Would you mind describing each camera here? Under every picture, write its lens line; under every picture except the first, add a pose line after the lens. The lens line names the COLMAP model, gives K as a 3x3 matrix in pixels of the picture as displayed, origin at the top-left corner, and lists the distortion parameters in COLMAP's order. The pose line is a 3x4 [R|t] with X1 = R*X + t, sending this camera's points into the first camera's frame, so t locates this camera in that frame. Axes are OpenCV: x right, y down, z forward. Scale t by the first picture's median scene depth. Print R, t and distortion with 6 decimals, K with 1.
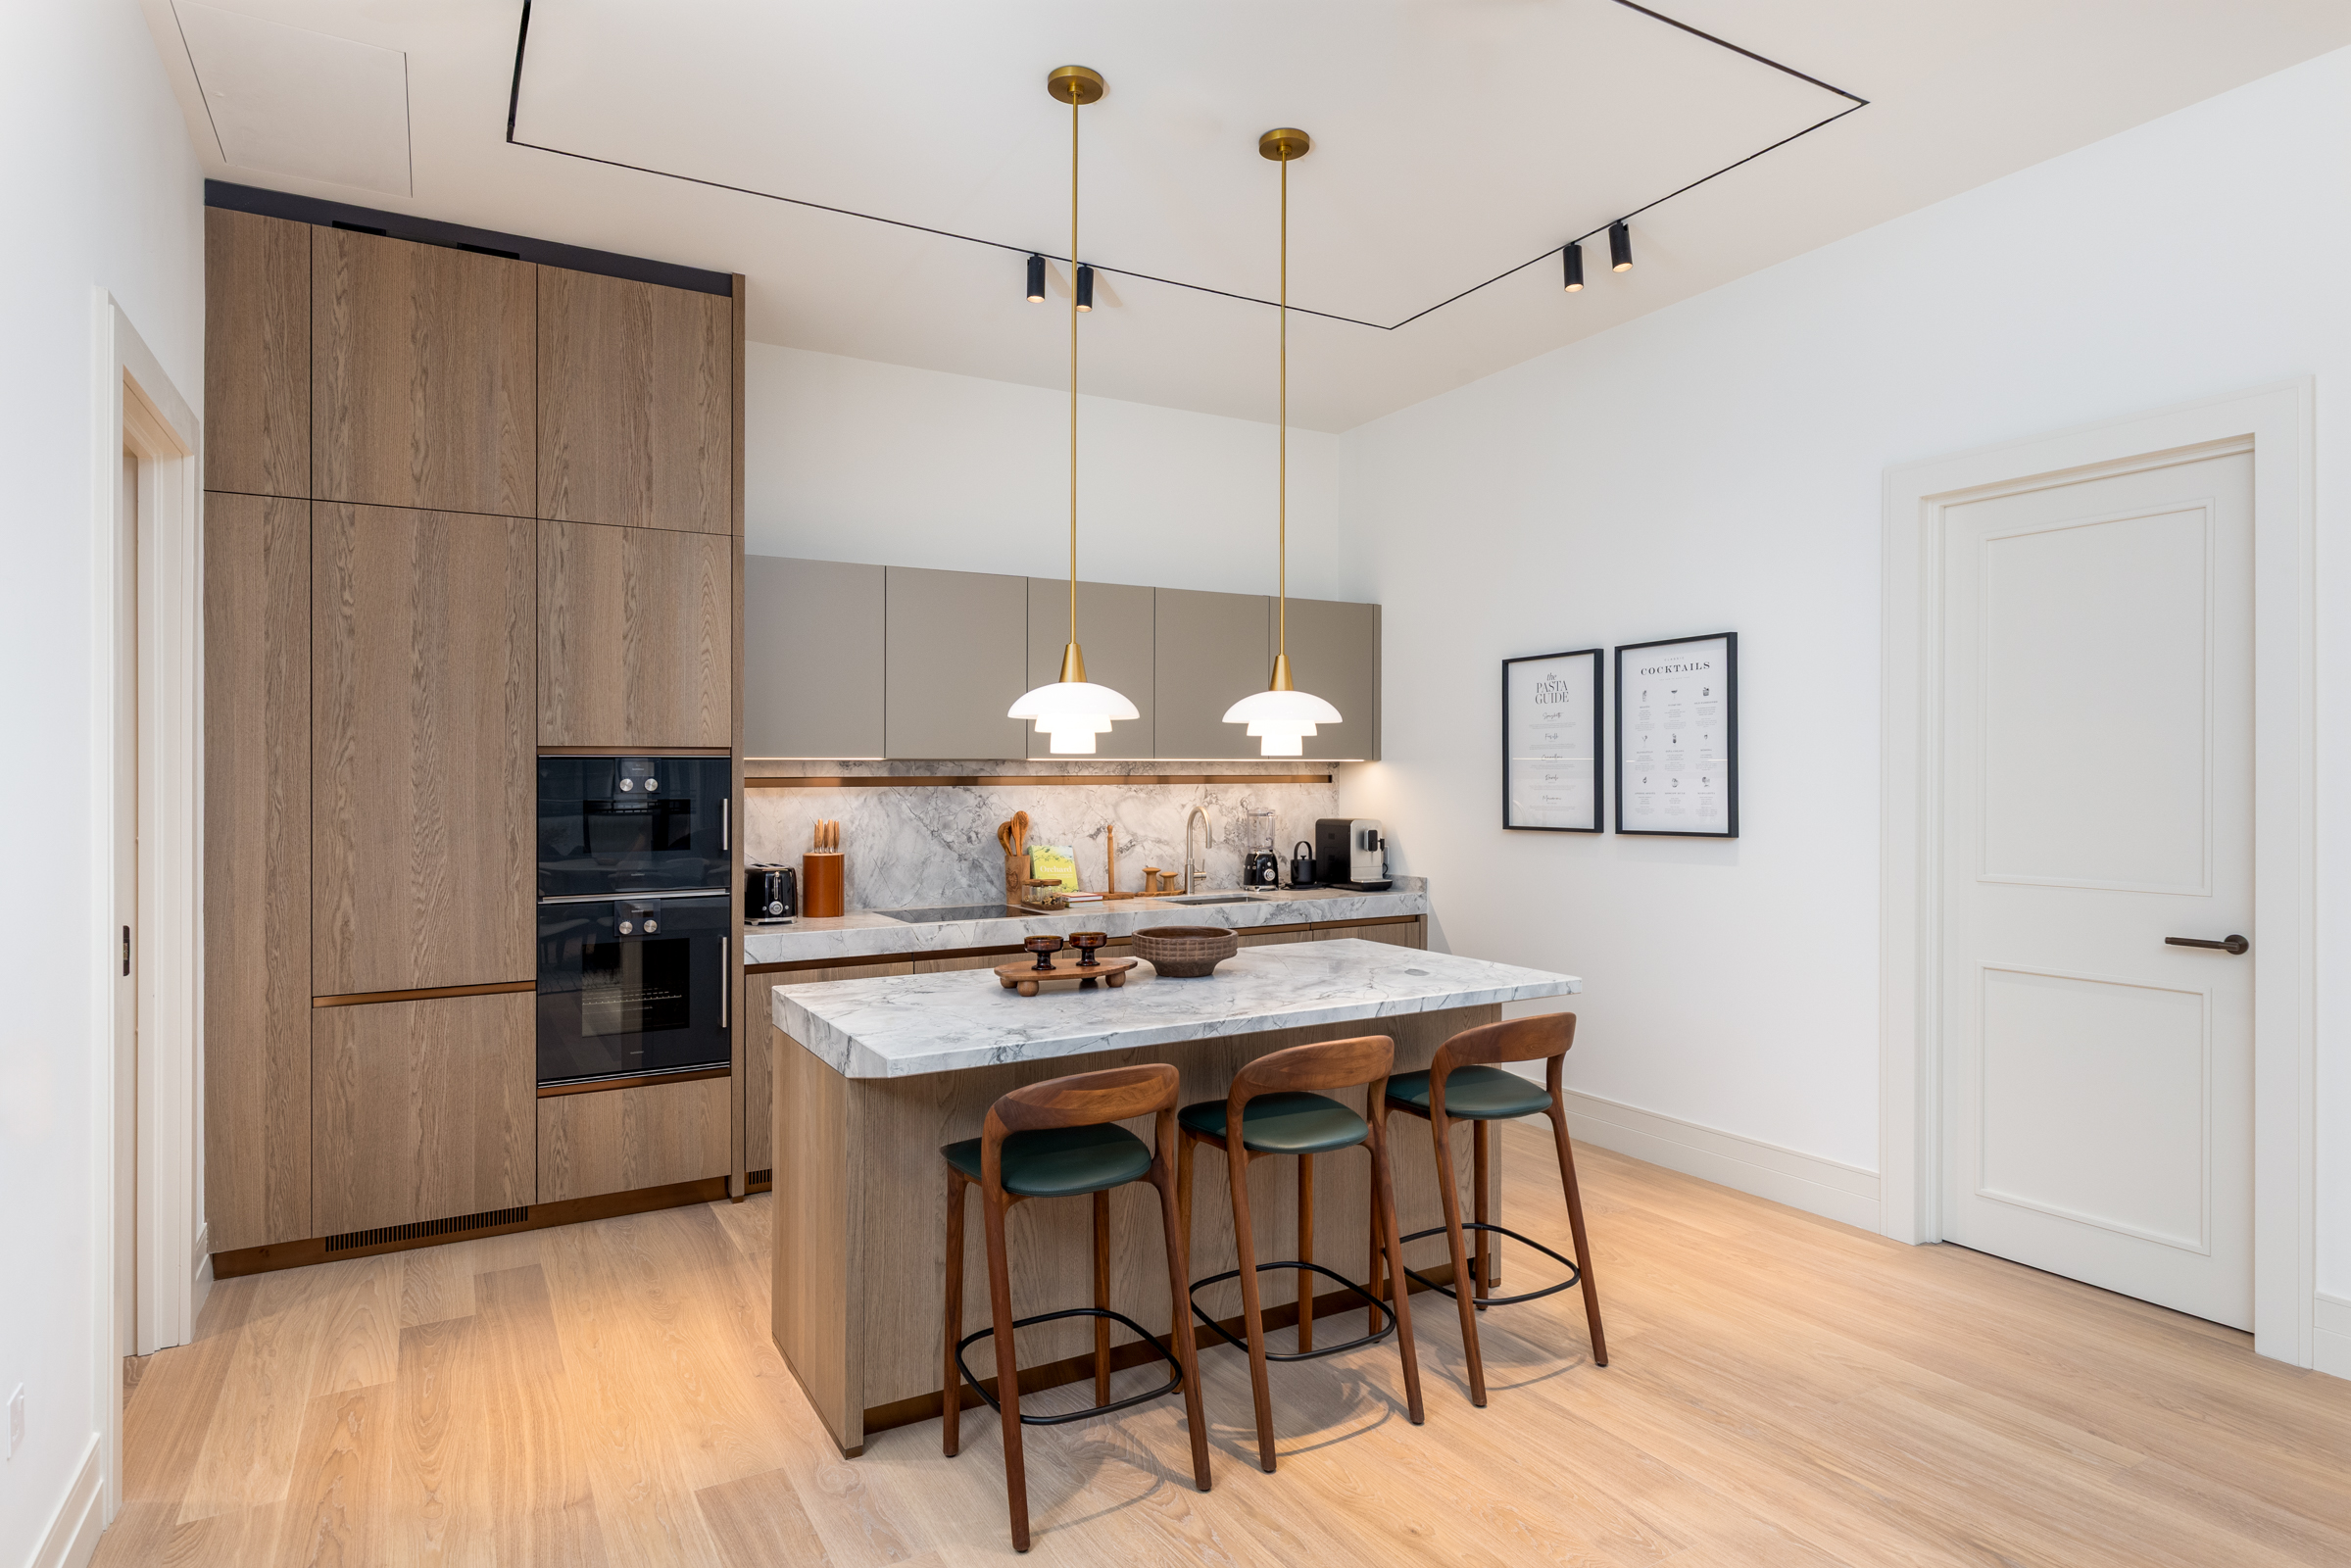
lens RADIAL K [[1290.2, 0, 1180.3], [0, 1290.2, 770.7], [0, 0, 1]] dist [0.003692, 0.000417]
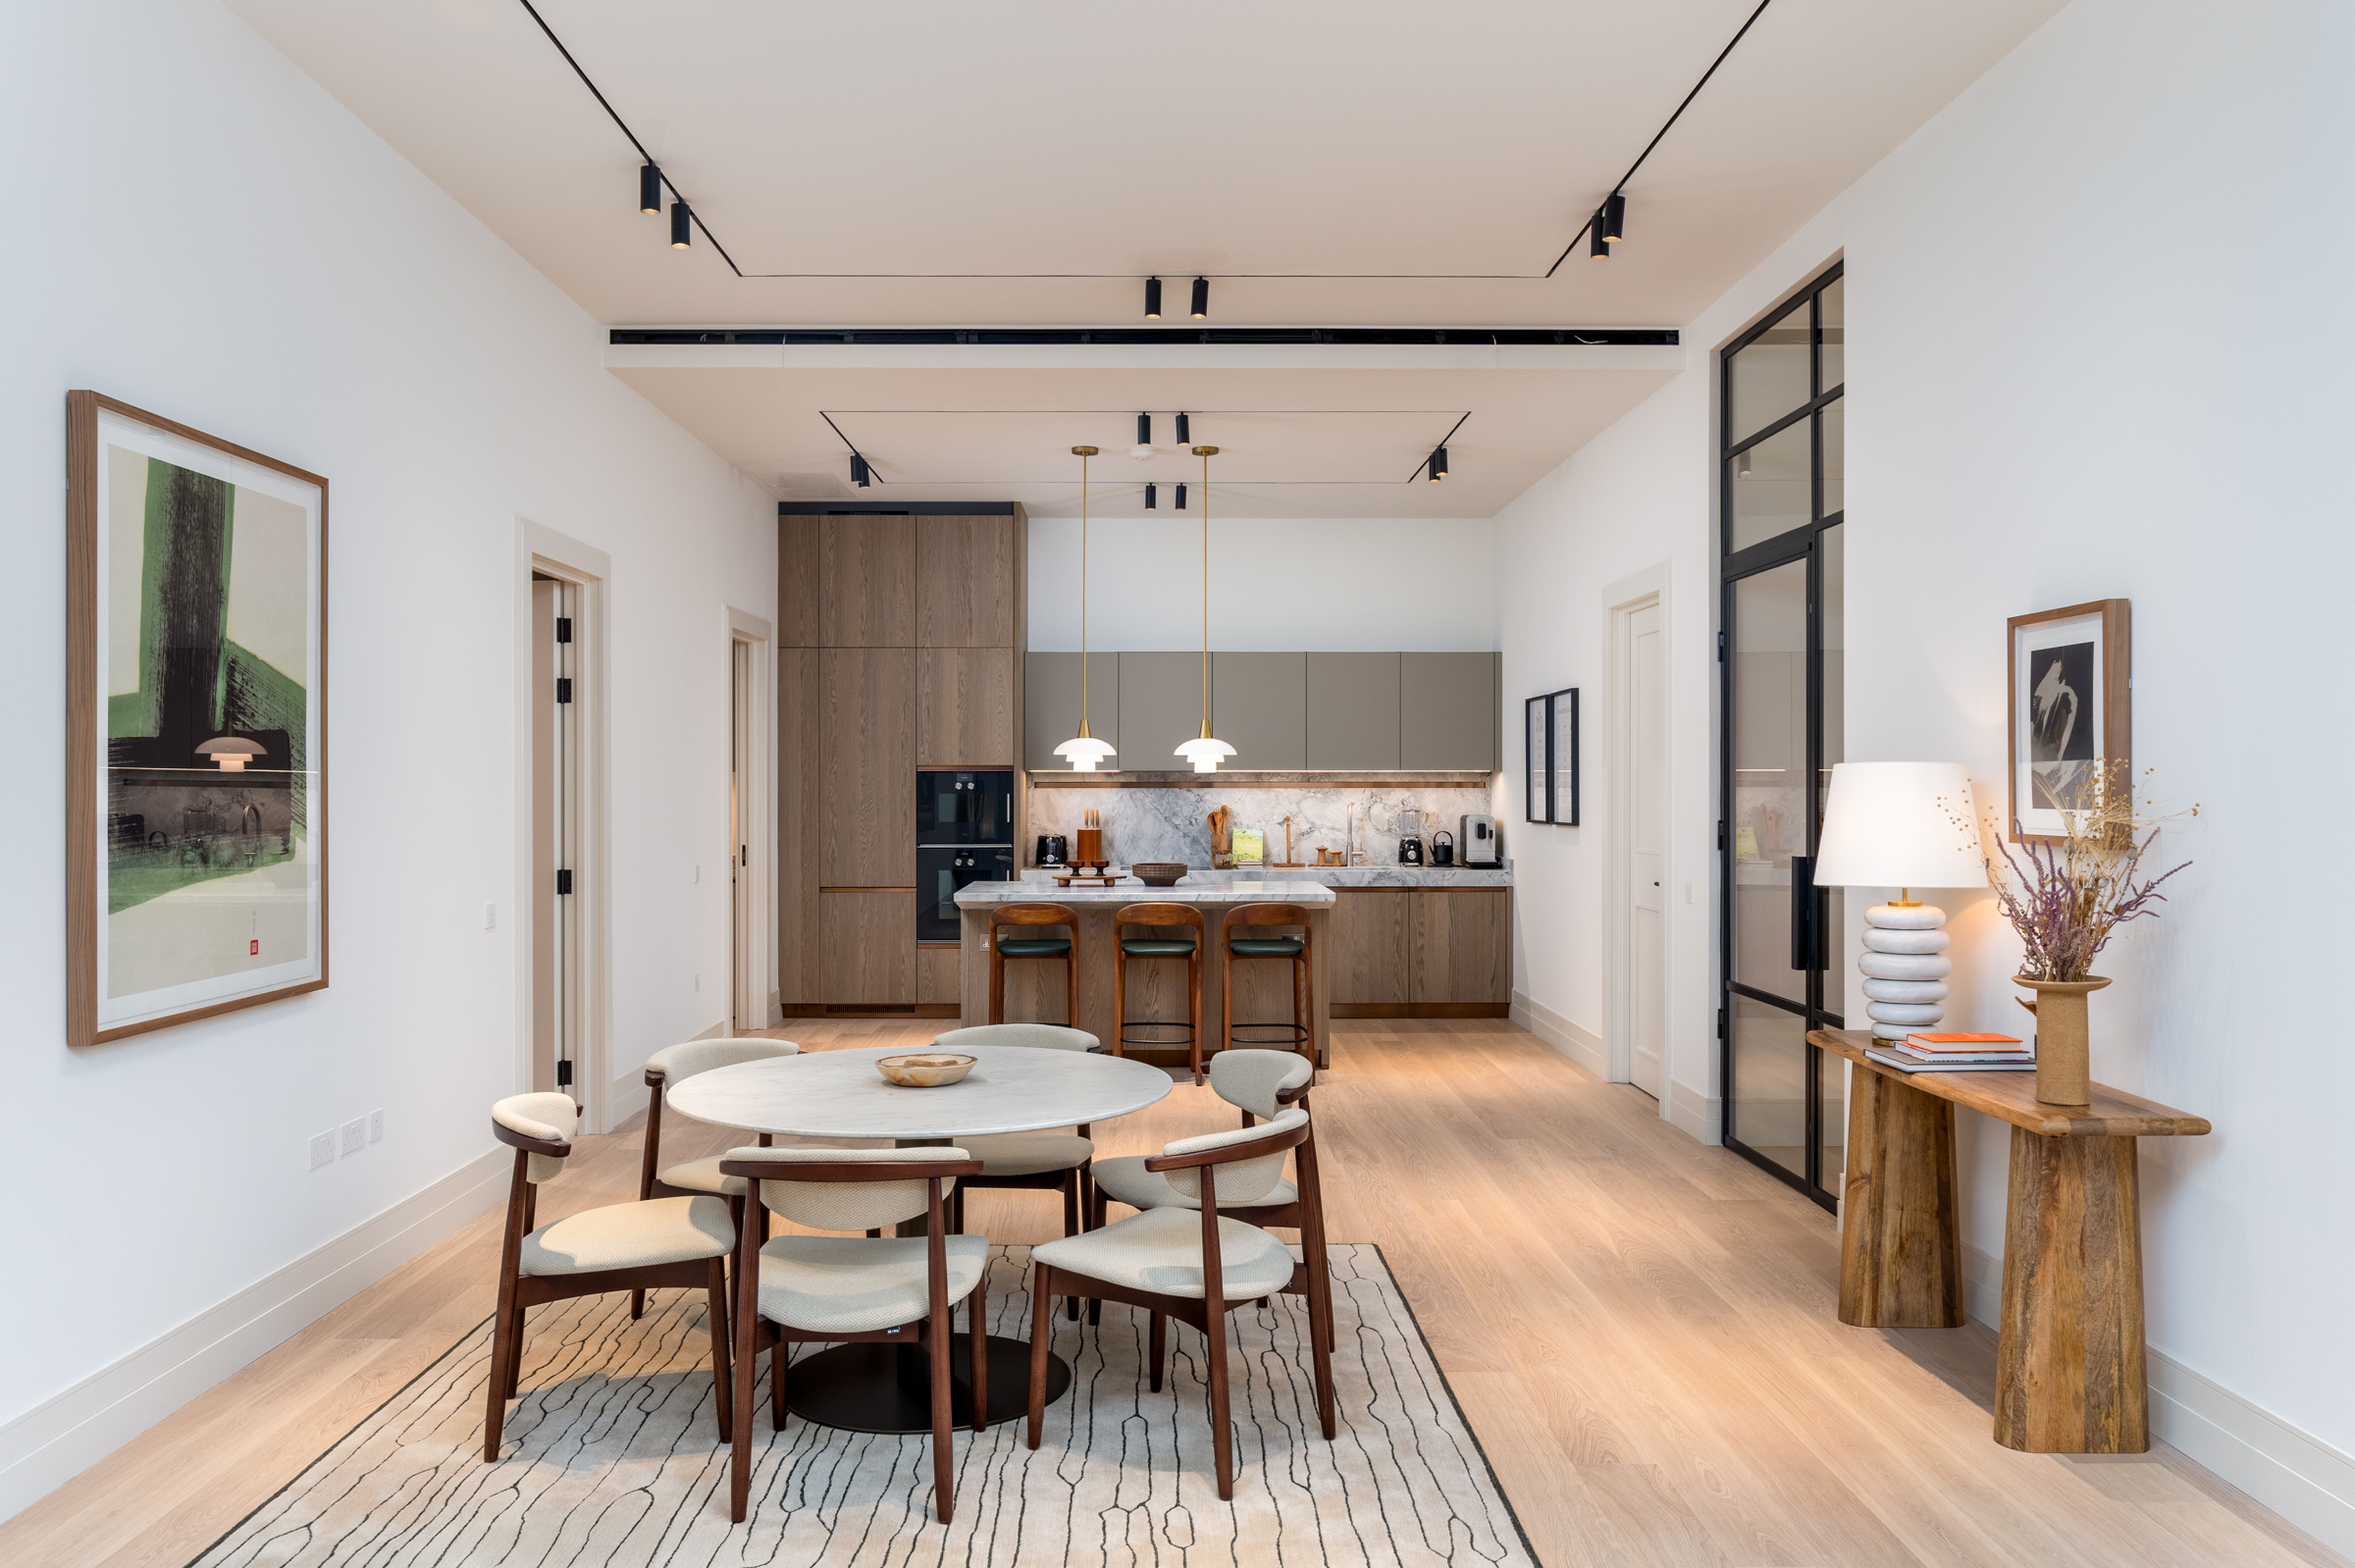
lens RADIAL K [[1768.3, 0, 1174.7], [0, 1768.3, 783.2], [0, 0, 1]] dist [0.001505, 0.000205]
pose [[0.872296, 0.005373, -0.488949, 1.086266], [-0.001971, 0.999970, 0.007473, -0.012511], [0.488975, -0.005555, 0.872280, -1.071658]]
